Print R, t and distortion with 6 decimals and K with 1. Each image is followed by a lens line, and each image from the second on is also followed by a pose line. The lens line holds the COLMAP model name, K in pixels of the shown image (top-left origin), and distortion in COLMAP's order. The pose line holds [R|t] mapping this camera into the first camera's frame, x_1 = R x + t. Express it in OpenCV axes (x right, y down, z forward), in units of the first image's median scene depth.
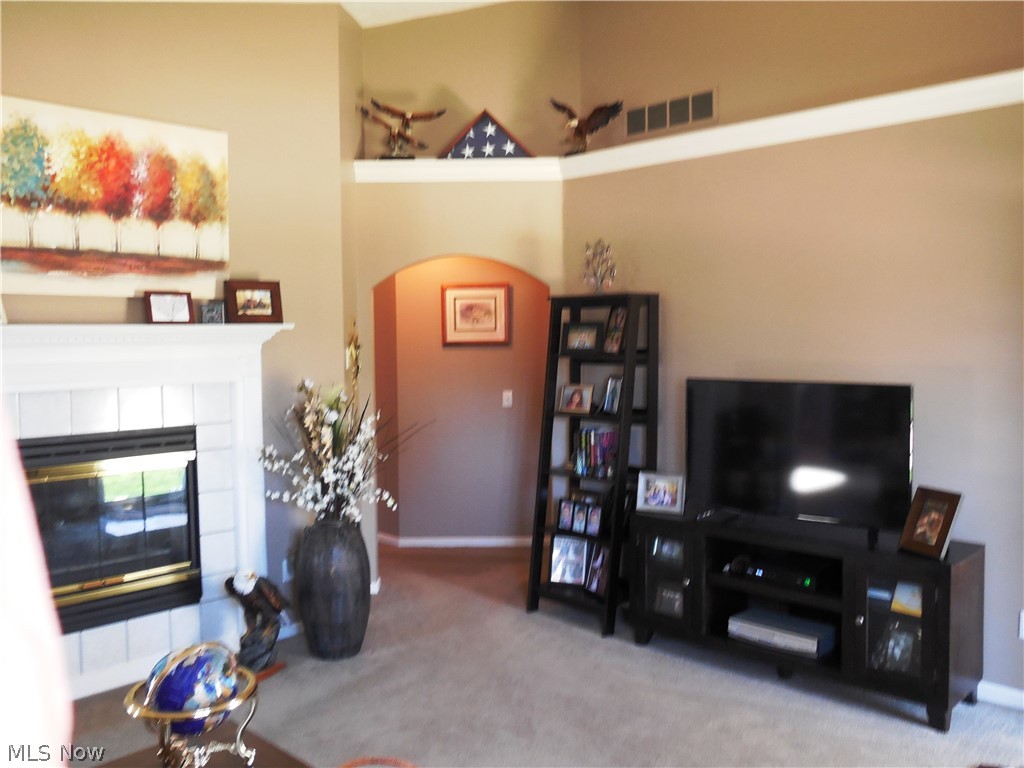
lens RADIAL K [[909.8, 0, 512.0], [0, 909.8, 384.0], [0, 0, 1]] dist [0.018702, 0.007443]
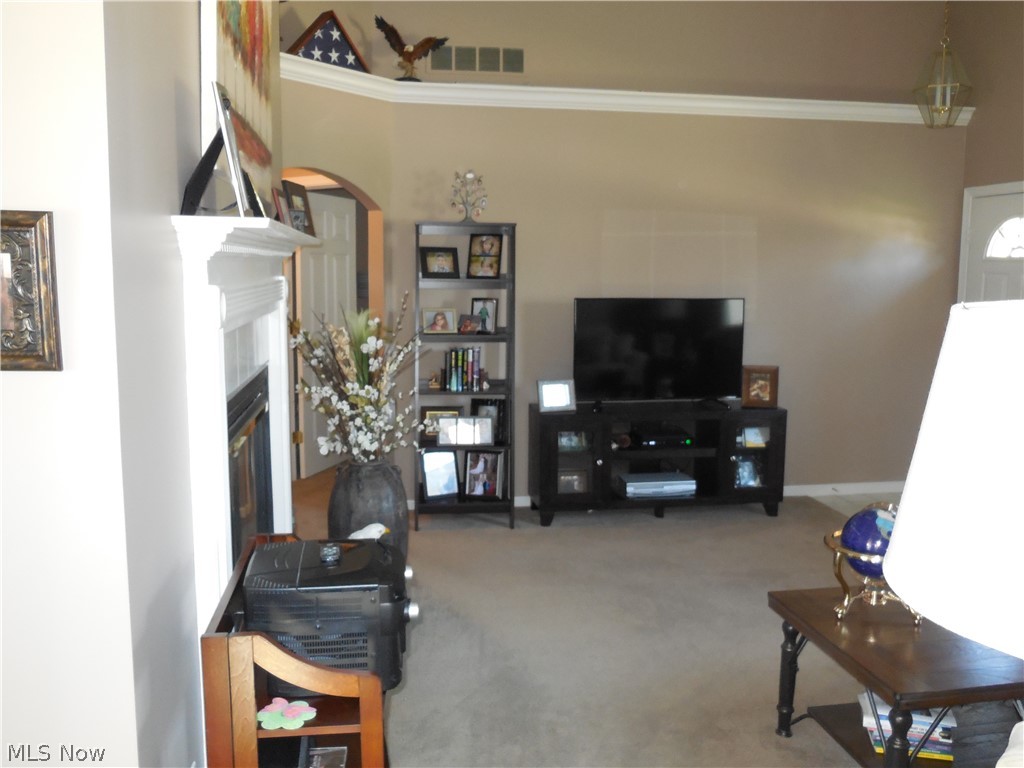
lens RADIAL K [[880.5, 0, 512.0], [0, 880.5, 384.0], [0, 0, 1]] dist [-0.014764, -0.003479]
pose [[0.580610, -0.091383, 0.809037, -0.734161], [0.029010, 0.995372, 0.091611, -0.001807], [-0.813665, -0.029720, 0.580574, 0.354010]]
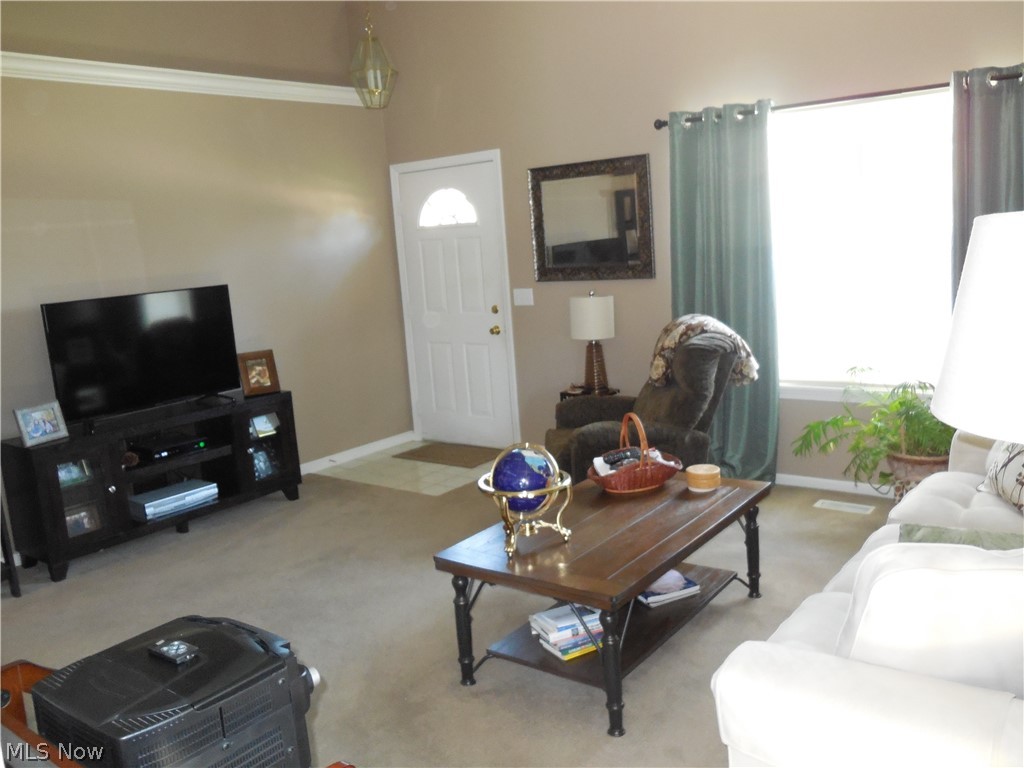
lens RADIAL K [[882.1, 0, 512.0], [0, 882.1, 384.0], [0, 0, 1]] dist [-0.031017, 0.008174]
pose [[-0.119931, -0.146599, 0.981899, -0.750047], [0.124898, 0.978951, 0.161414, -0.009263], [-0.984894, 0.141996, -0.099097, 0.545703]]
